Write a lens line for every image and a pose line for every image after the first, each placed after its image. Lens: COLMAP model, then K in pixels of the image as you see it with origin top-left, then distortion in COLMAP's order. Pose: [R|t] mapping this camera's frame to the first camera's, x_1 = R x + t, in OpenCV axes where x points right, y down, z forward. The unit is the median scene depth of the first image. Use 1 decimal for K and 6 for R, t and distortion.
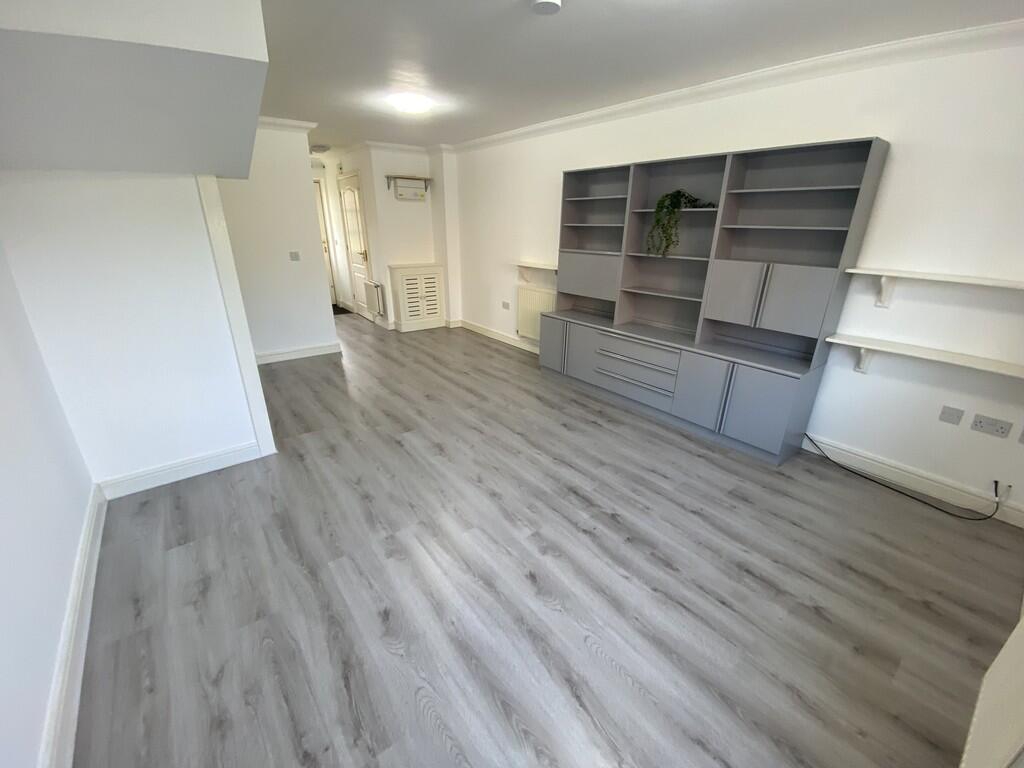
lens RADIAL K [[413.3, 0, 507.4], [0, 413.3, 384.9], [0, 0, 1]] dist [0.000792, -0.011422]
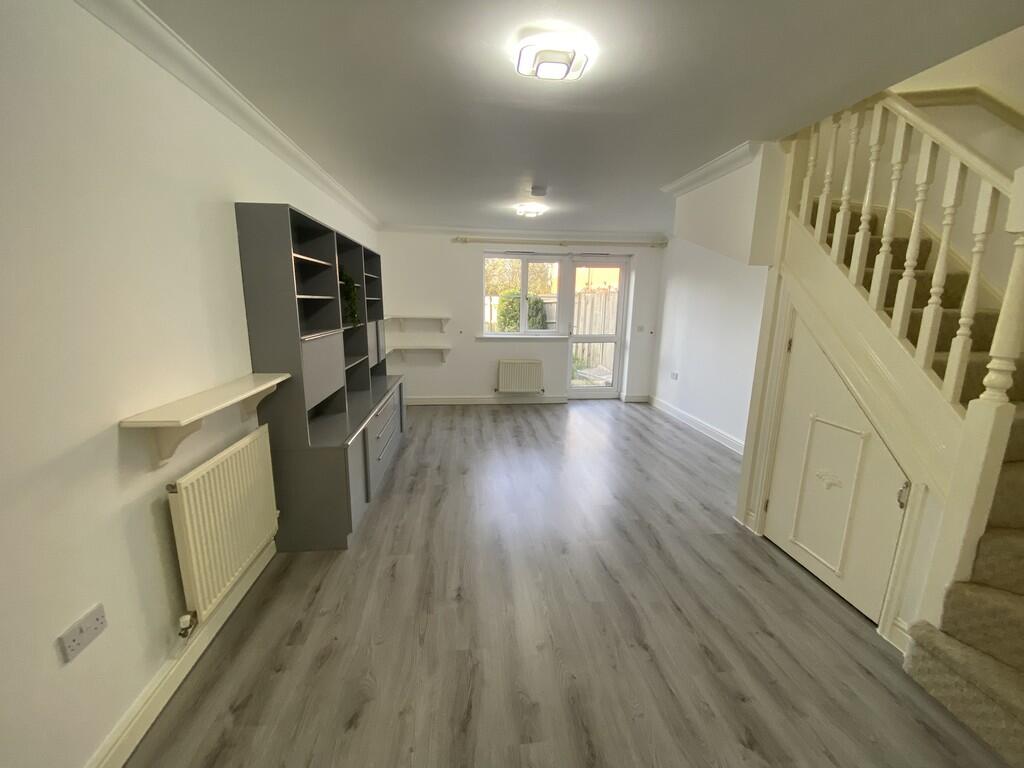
lens RADIAL K [[413.3, 0, 507.4], [0, 413.3, 384.9], [0, 0, 1]] dist [0.000792, -0.011422]
pose [[-0.851412, -0.123859, 0.509663, -0.546217], [0.170850, 0.853226, 0.492764, -0.696954], [-0.495891, 0.506621, -0.705285, 1.786027]]
